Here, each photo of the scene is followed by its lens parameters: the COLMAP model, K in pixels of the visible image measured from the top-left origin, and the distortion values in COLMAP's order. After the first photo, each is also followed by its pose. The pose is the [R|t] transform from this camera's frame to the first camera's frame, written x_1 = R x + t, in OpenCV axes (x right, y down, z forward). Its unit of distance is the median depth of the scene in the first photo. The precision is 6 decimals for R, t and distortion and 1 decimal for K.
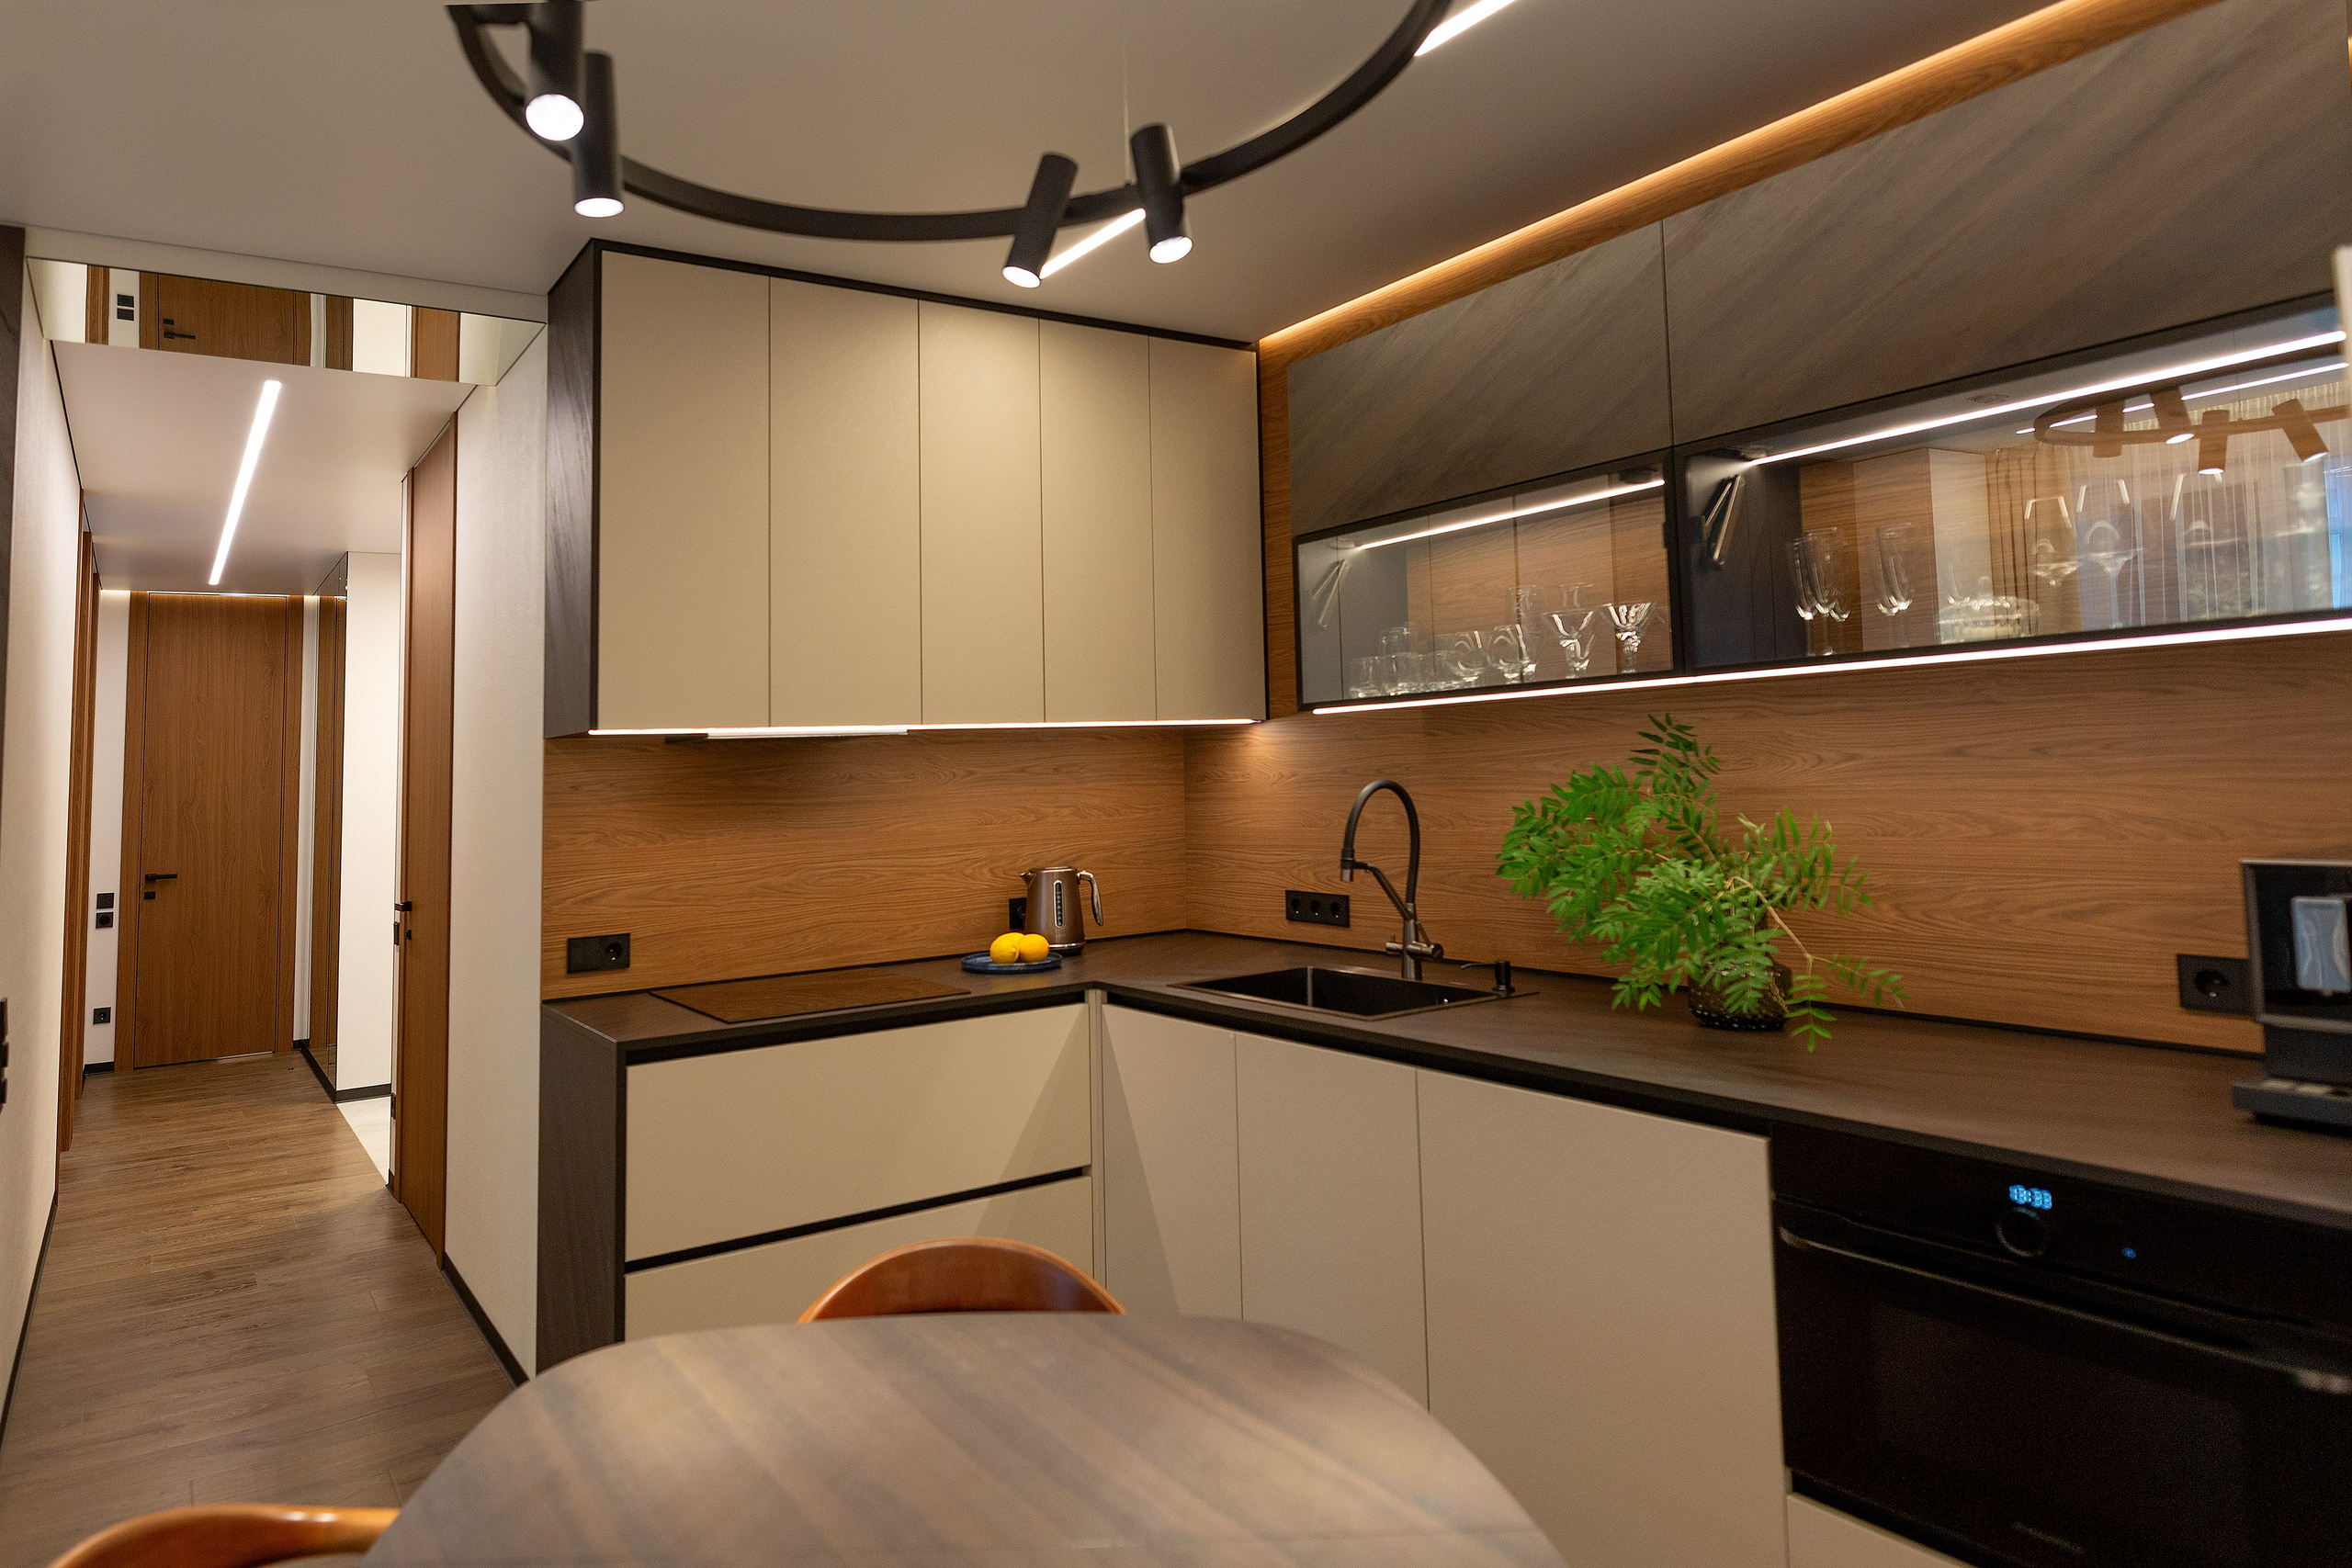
lens RADIAL K [[1375.8, 0, 1175.3], [0, 1375.8, 712.7], [0, 0, 1]] dist [-0.005408, 0.015347]
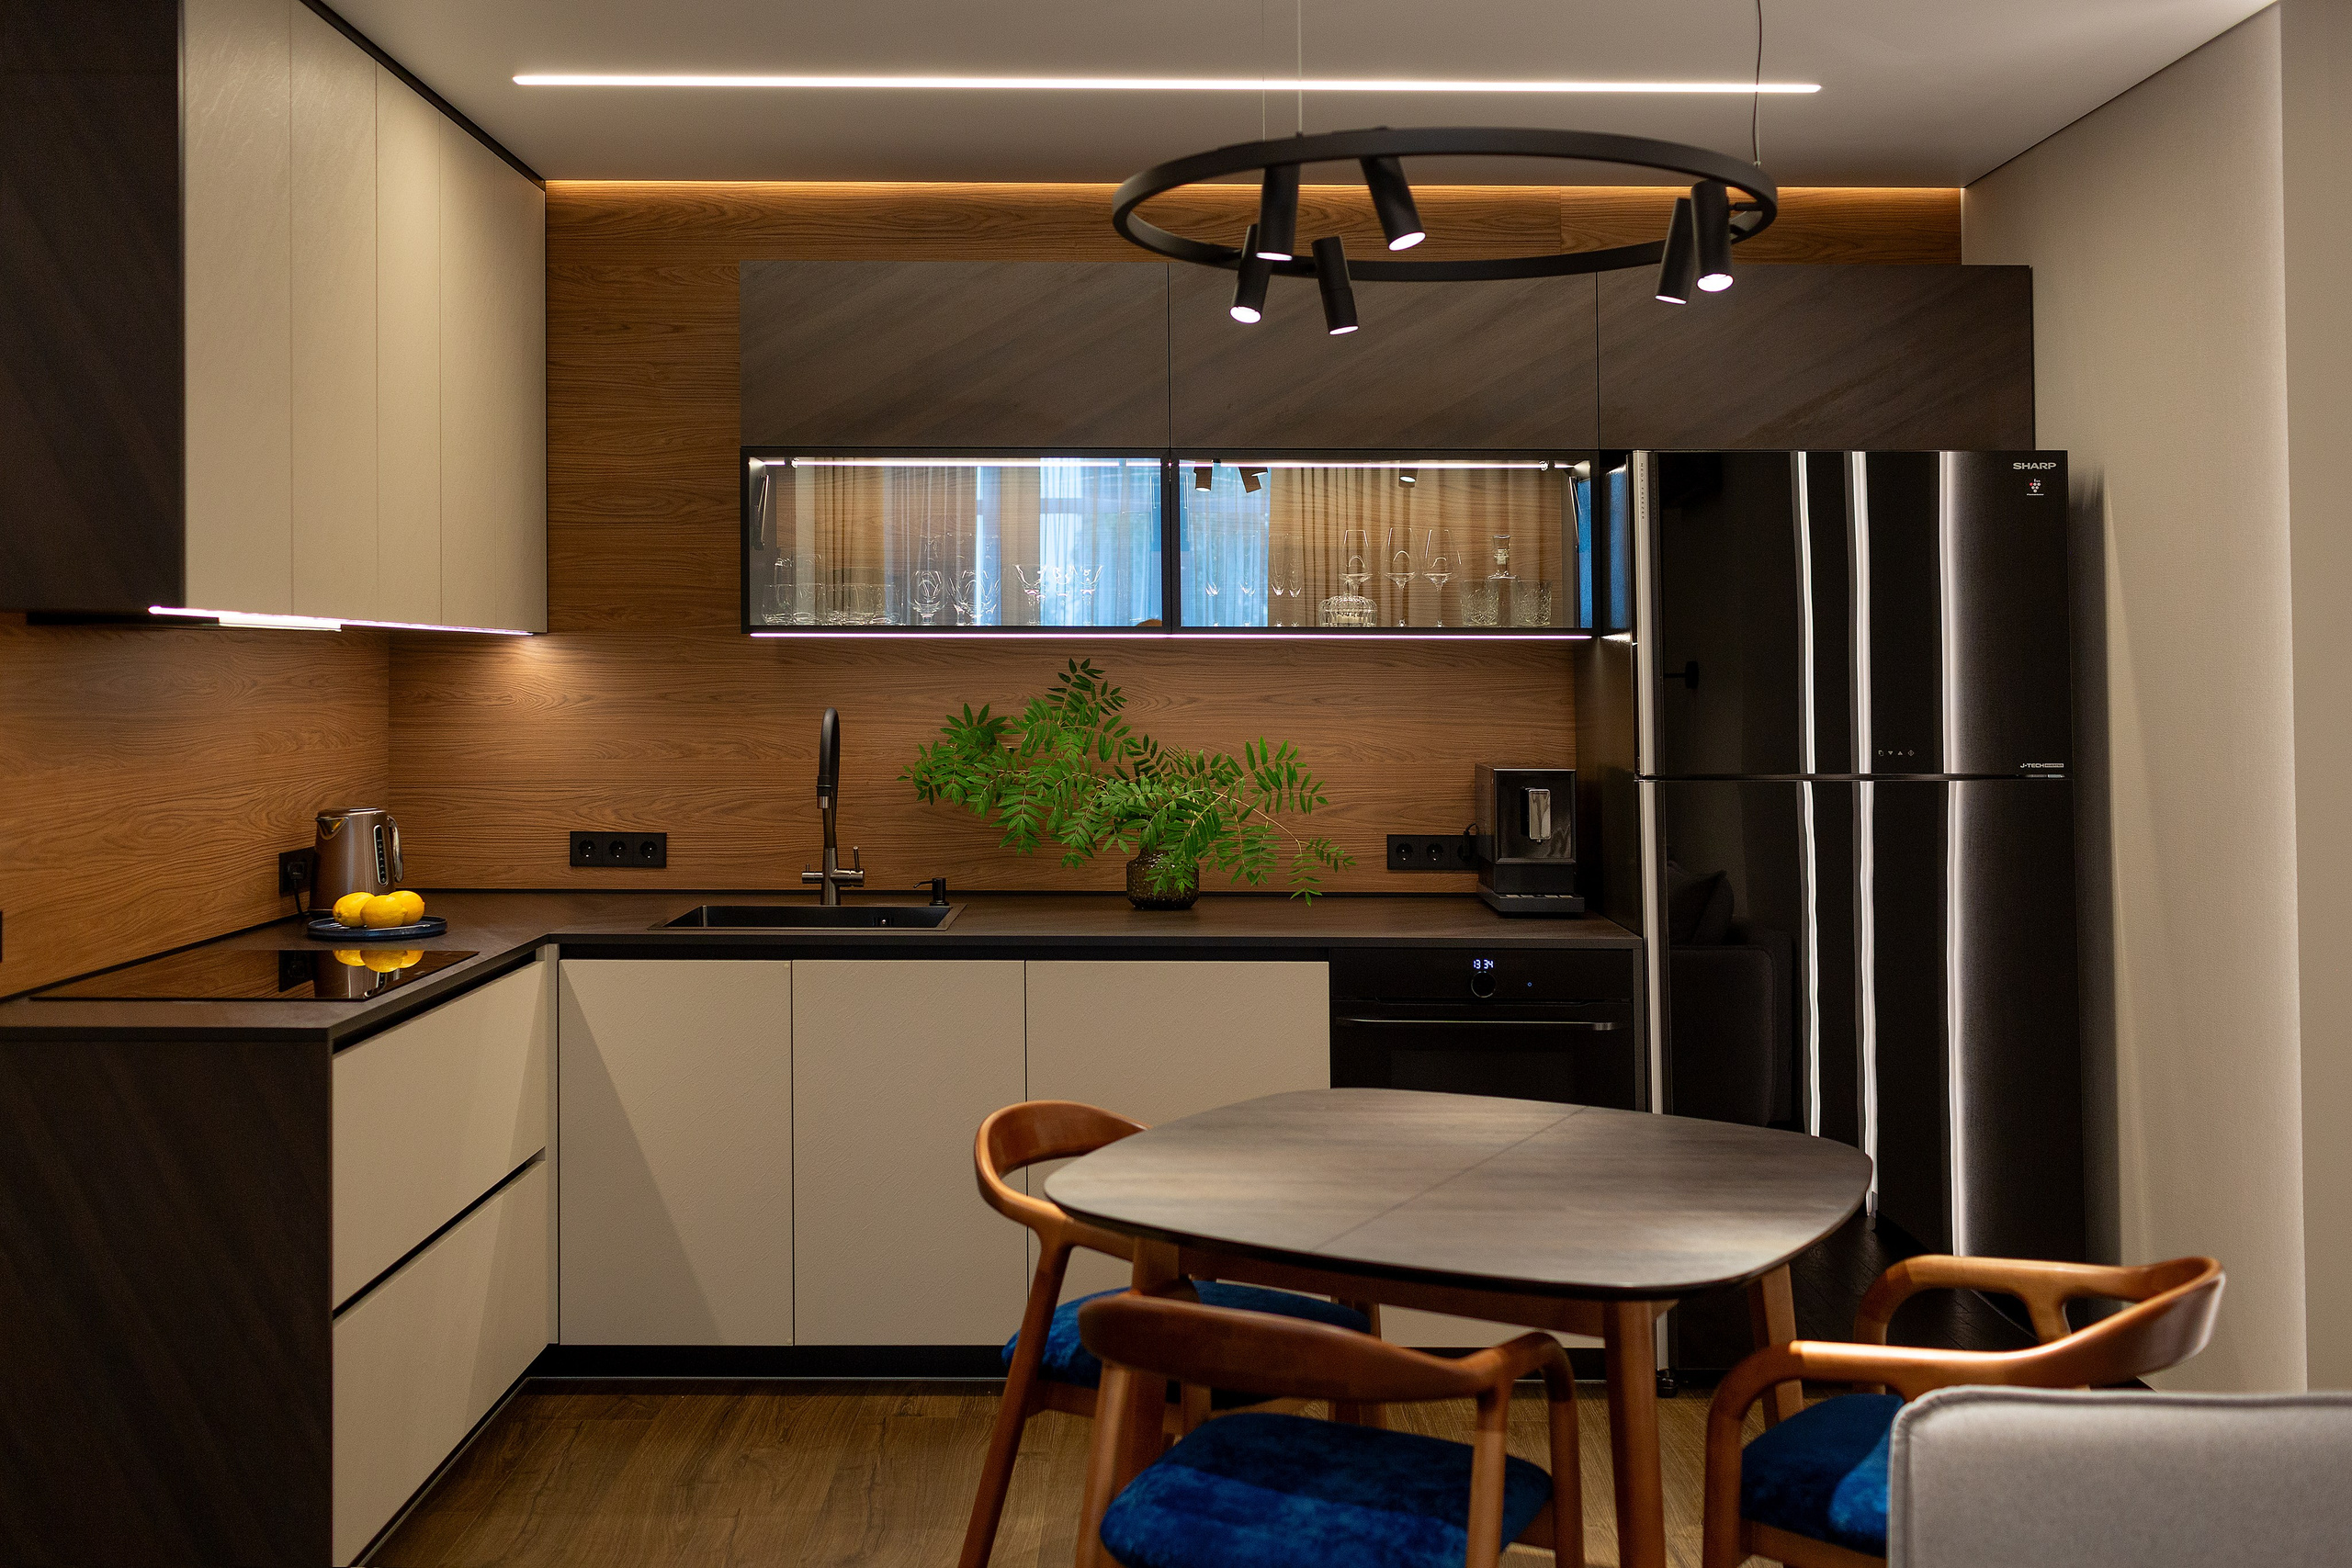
lens RADIAL K [[2193.7, 0, 1068.3], [0, 2193.7, 692.1], [0, 0, 1]] dist [0.008970, 0.001226]
pose [[0.517758, 0.031880, 0.854933, -1.119228], [-0.061029, 0.998136, -0.000261, 0.027190], [-0.853348, -0.052040, 0.518739, 0.026743]]
